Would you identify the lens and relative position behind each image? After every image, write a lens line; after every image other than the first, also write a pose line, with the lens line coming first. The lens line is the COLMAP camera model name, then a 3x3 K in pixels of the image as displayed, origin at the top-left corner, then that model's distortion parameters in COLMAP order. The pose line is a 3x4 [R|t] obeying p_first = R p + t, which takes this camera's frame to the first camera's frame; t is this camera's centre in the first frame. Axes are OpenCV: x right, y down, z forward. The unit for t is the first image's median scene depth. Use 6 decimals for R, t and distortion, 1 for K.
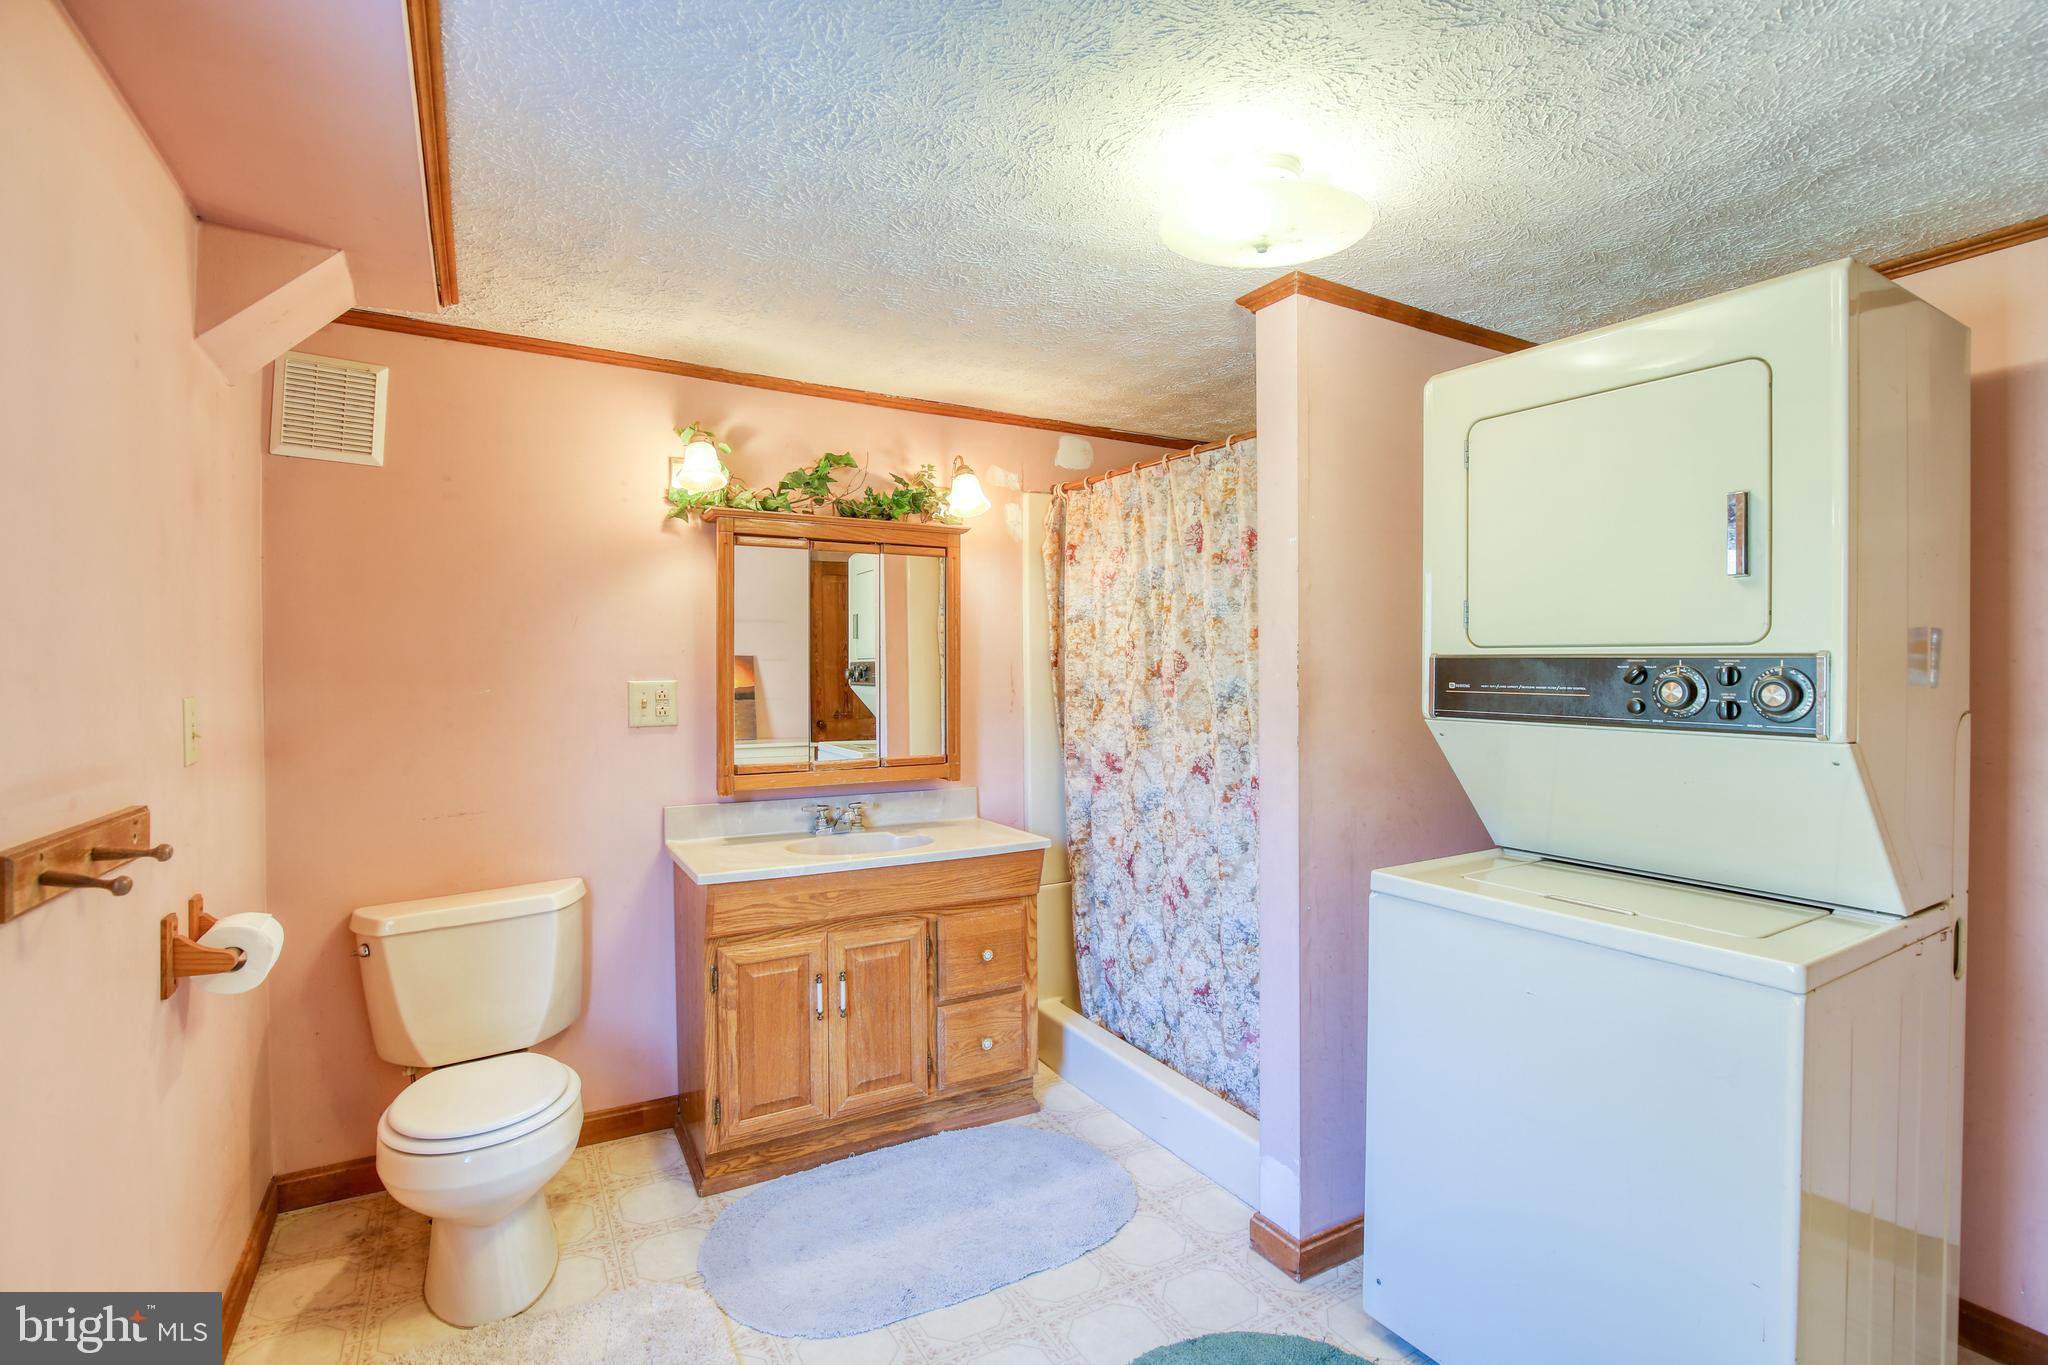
lens RADIAL K [[994.7, 0, 1024.0], [0, 994.7, 682.5], [0, 0, 1]] dist [-0.045621, -0.000573]
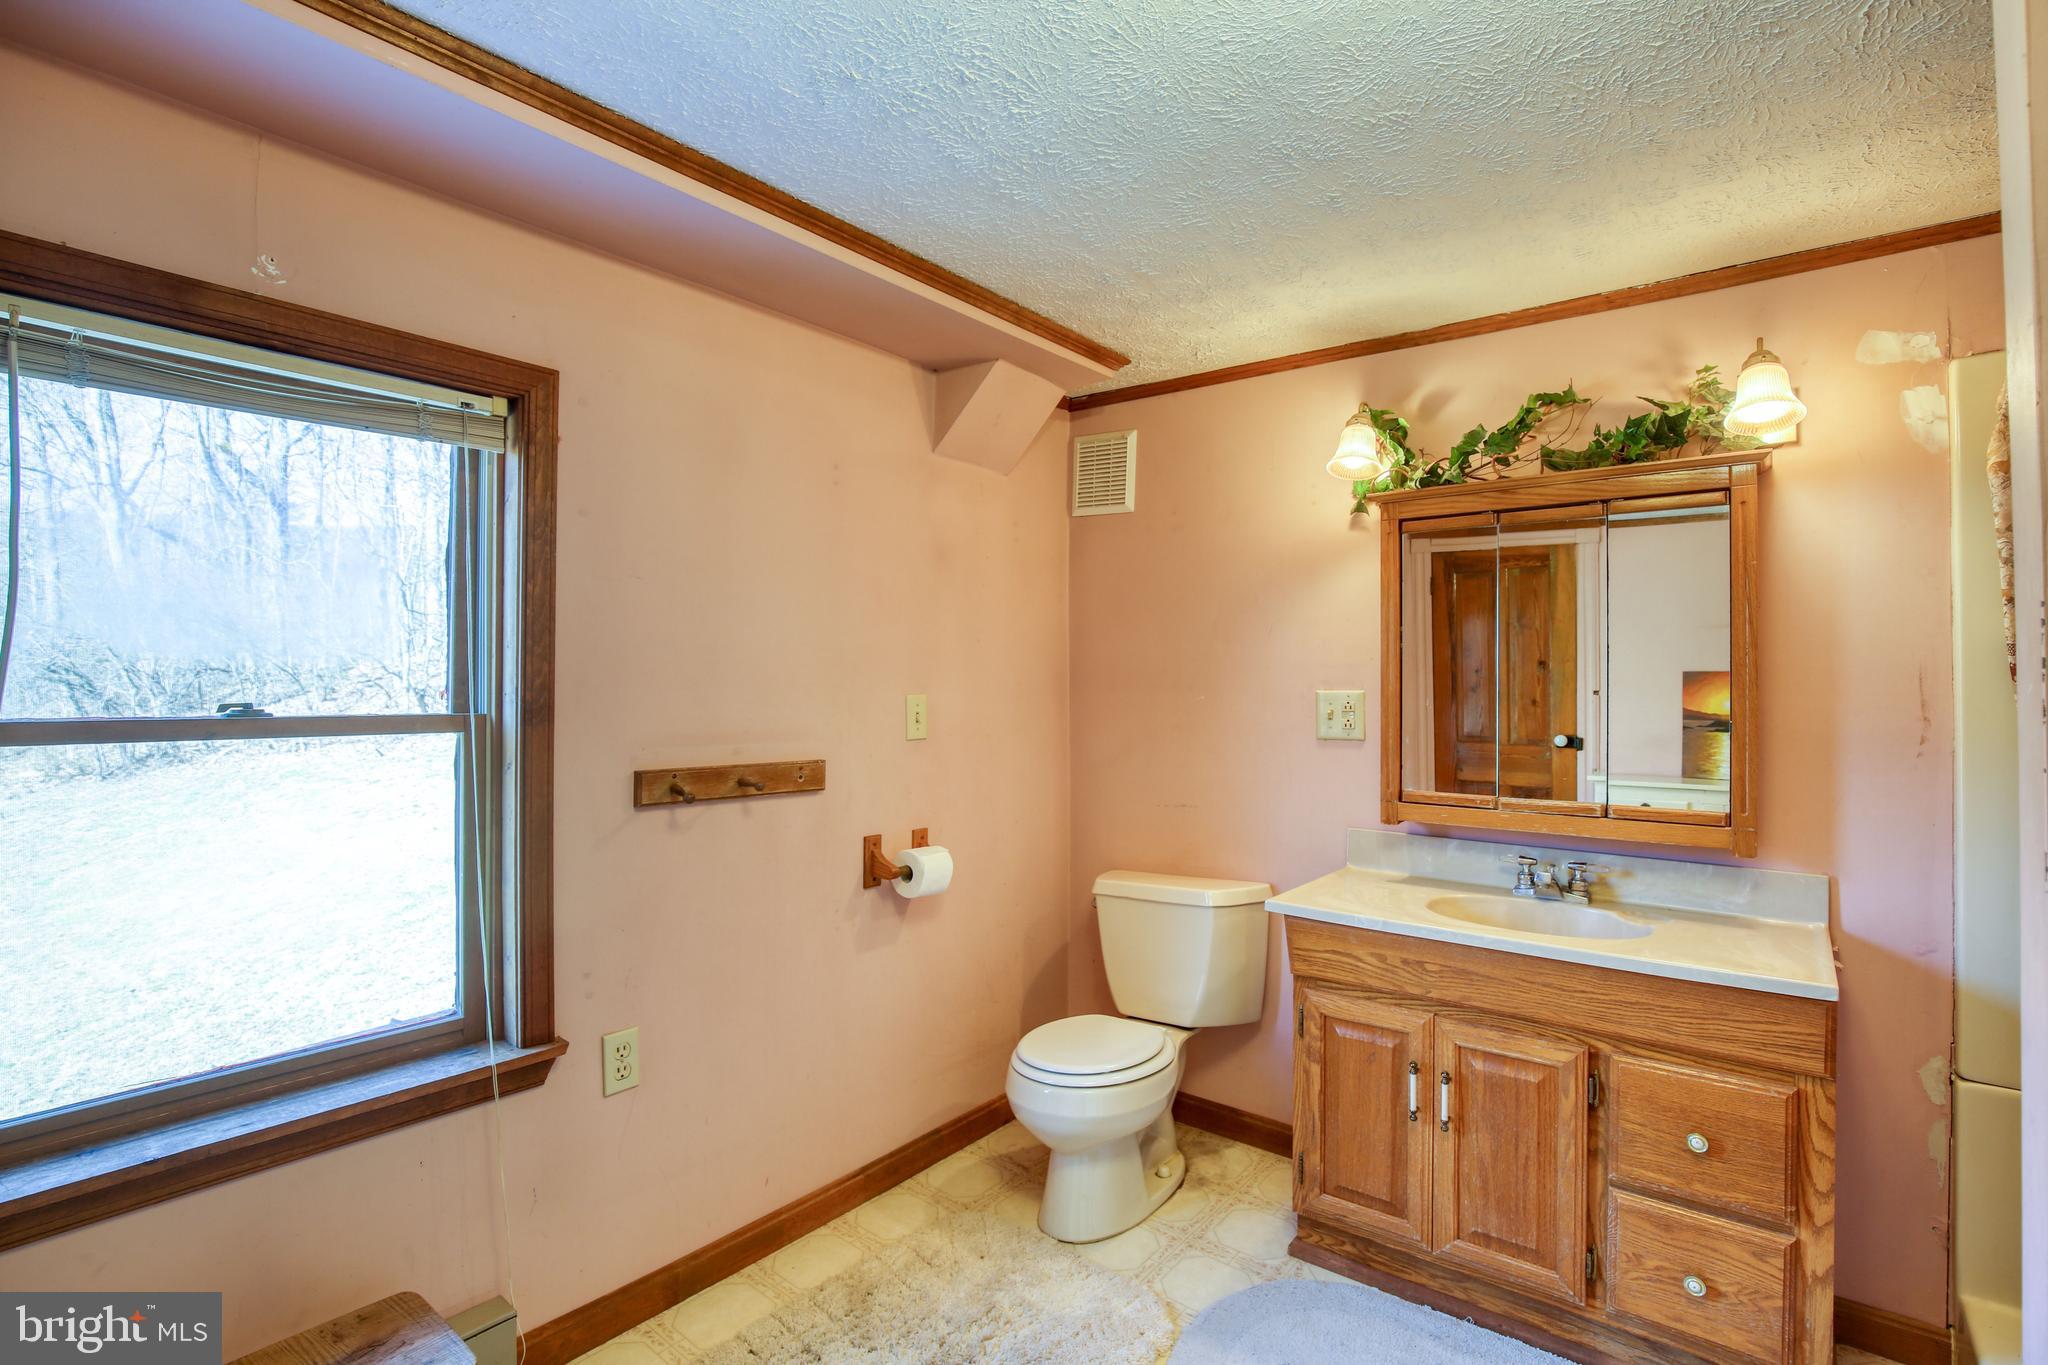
lens RADIAL K [[965.6, 0, 1010.1], [0, 965.6, 677.1], [0, 0, 1]] dist [-0.050028, 0.011599]
pose [[0.326626, -0.000377, -0.945154, 0.383183], [-0.016095, 0.999853, -0.005961, -0.004240], [0.945017, 0.017159, 0.326571, 0.412701]]
